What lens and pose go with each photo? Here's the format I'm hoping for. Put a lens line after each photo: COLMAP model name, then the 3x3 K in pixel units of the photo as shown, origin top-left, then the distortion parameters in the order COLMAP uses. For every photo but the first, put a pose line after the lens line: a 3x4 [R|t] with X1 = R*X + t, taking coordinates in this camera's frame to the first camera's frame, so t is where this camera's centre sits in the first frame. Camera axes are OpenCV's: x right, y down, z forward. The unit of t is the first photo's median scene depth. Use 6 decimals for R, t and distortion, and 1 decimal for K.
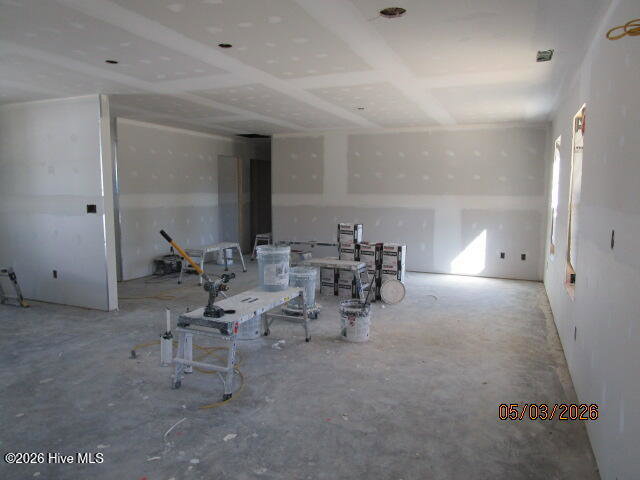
lens RADIAL K [[459.5, 0, 319.7], [0, 459.5, 240.2], [0, 0, 1]] dist [-0.010744, 0.006571]
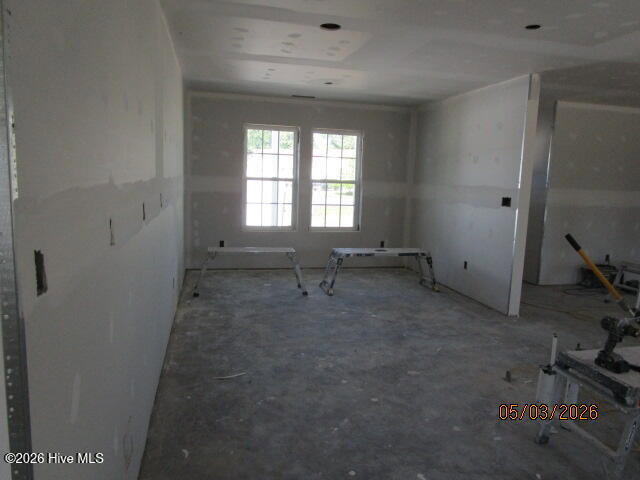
lens RADIAL K [[459.5, 0, 320.4], [0, 459.5, 239.2], [0, 0, 1]] dist [-0.010744, 0.006571]
pose [[0.601400, 0.124908, -0.789123, 0.017255], [-0.118261, 0.990740, 0.066693, -0.014273], [0.790147, 0.053213, 0.610603, 0.179497]]
